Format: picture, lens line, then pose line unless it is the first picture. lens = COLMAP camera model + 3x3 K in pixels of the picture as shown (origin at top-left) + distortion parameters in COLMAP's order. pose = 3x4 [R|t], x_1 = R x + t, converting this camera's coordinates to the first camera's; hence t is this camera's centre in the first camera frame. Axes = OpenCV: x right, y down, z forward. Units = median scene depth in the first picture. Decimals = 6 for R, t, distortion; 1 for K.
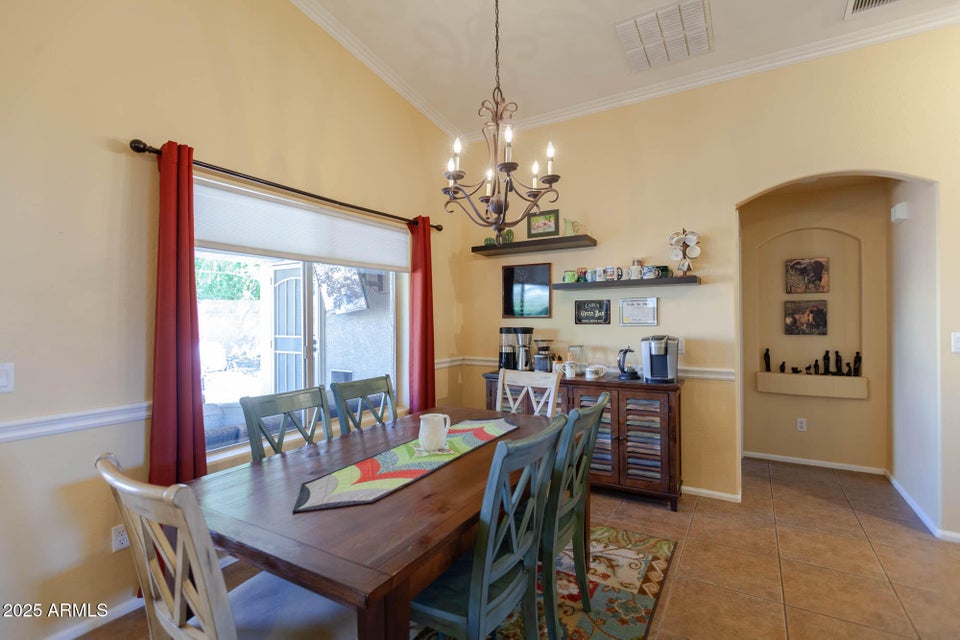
lens RADIAL K [[446.7, 0, 479.1], [0, 446.7, 316.9], [0, 0, 1]] dist [-0.002598, -0.000618]
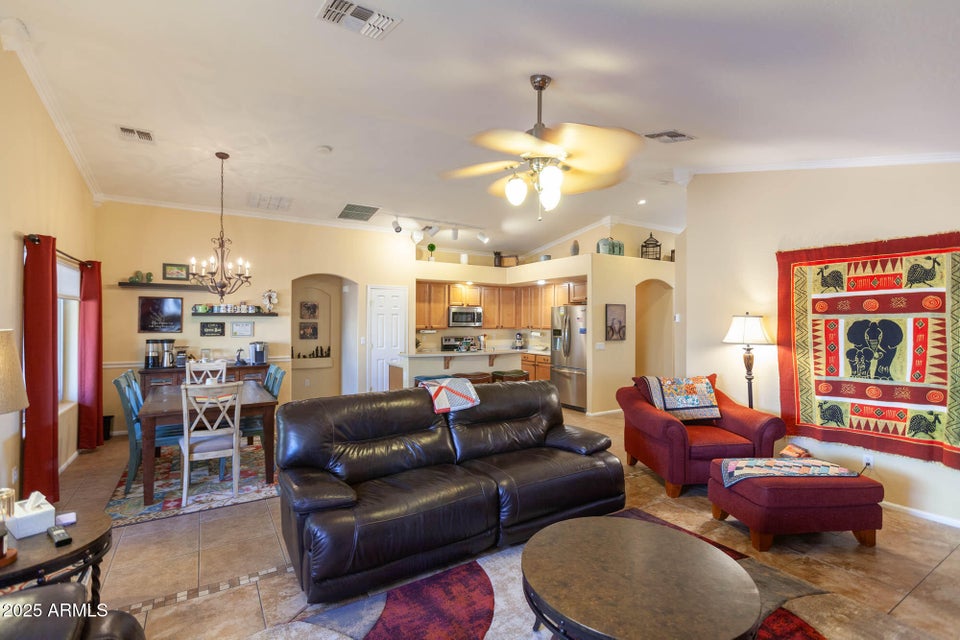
lens RADIAL K [[446.7, 0, 482.3], [0, 446.7, 320.6], [0, 0, 1]] dist [-0.002598, -0.000618]
pose [[0.444211, 0.010349, 0.895862, -0.821589], [-0.009791, 0.999930, -0.006697, -0.042225], [-0.895869, -0.005797, 0.444281, -0.684346]]
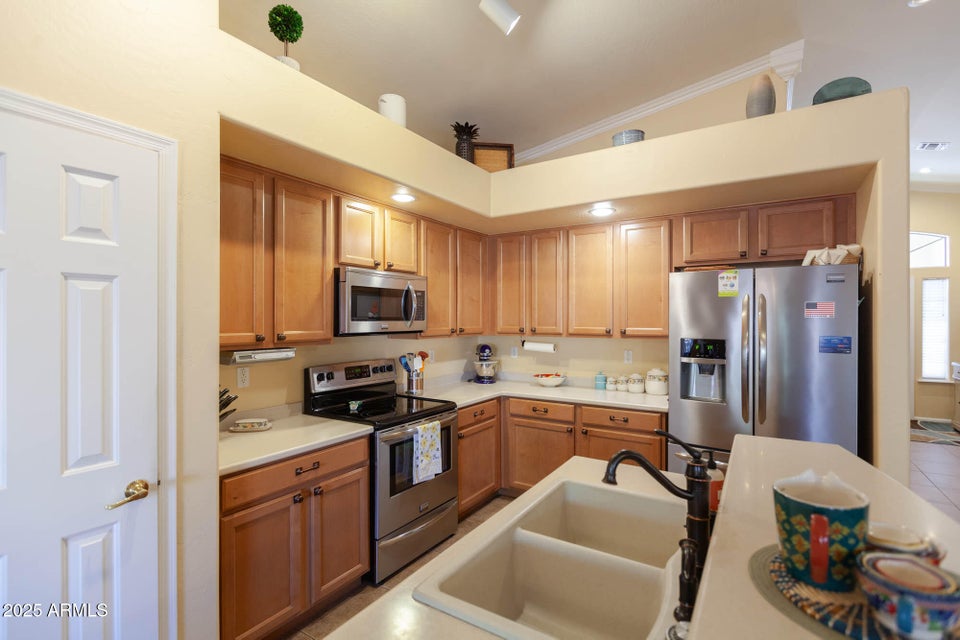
lens RADIAL K [[446.7, 0, 478.7], [0, 446.7, 319.8], [0, 0, 1]] dist [-0.002598, -0.000618]
pose [[0.021138, 0.006669, 0.999754, 0.521195], [-0.002208, 0.999976, -0.006624, -0.043406], [-0.999774, -0.002068, 0.021152, 0.291075]]
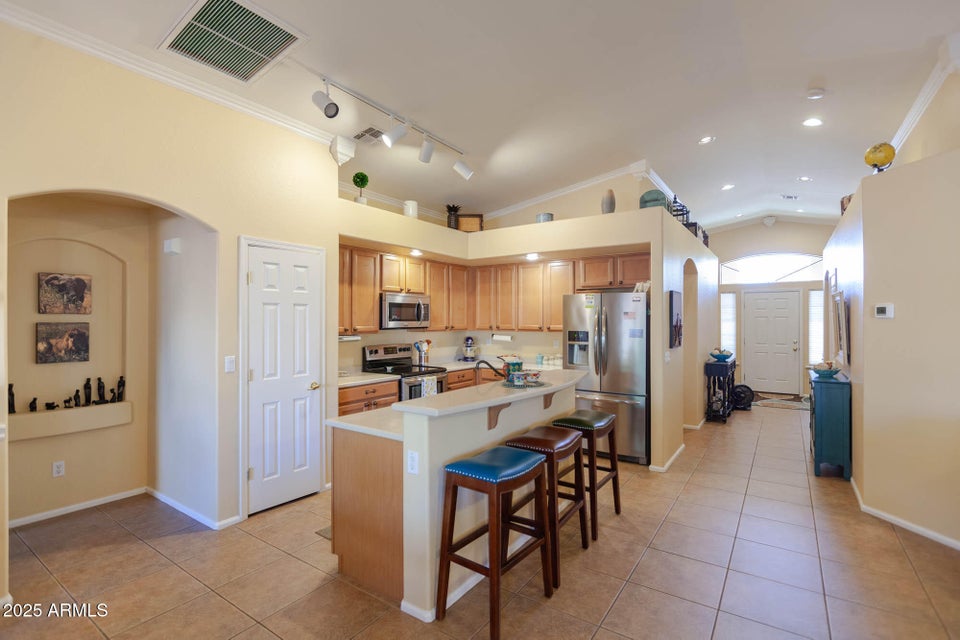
lens RADIAL K [[446.7, 0, 479.8], [0, 446.7, 319.7], [0, 0, 1]] dist [-0.002598, -0.000618]
pose [[0.049971, 0.008308, 0.998716, -0.091487], [-0.002365, 0.999964, -0.008200, -0.040207], [-0.998748, -0.001952, 0.049989, 0.170369]]
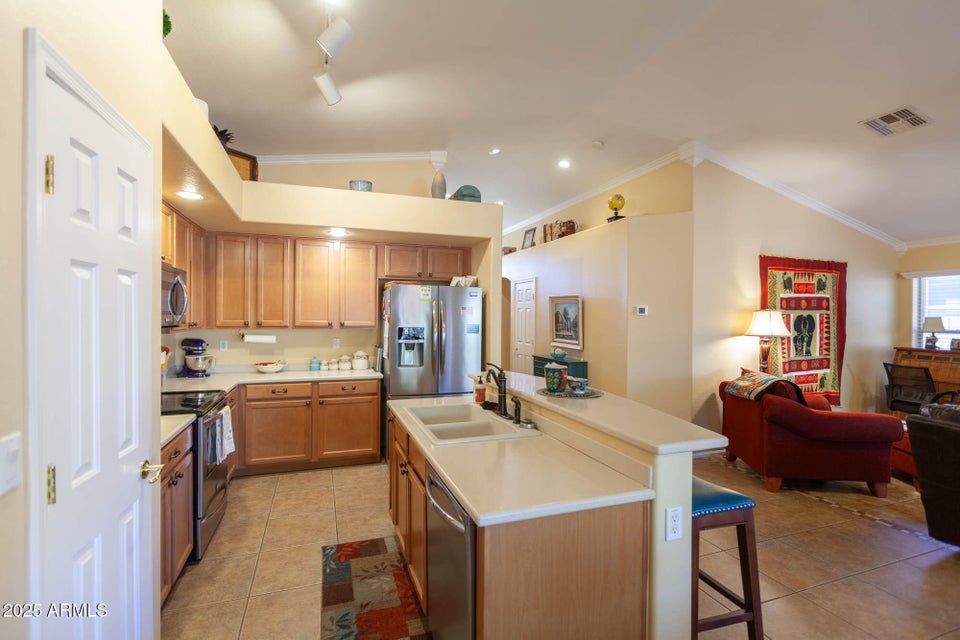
lens RADIAL K [[446.7, 0, 480.8], [0, 446.7, 319.1], [0, 0, 1]] dist [-0.002598, -0.000618]
pose [[-0.781560, -0.003572, 0.623820, 0.391116], [-0.004263, 0.999991, 0.000385, -0.041178], [-0.623816, -0.002359, -0.781568, 0.731619]]
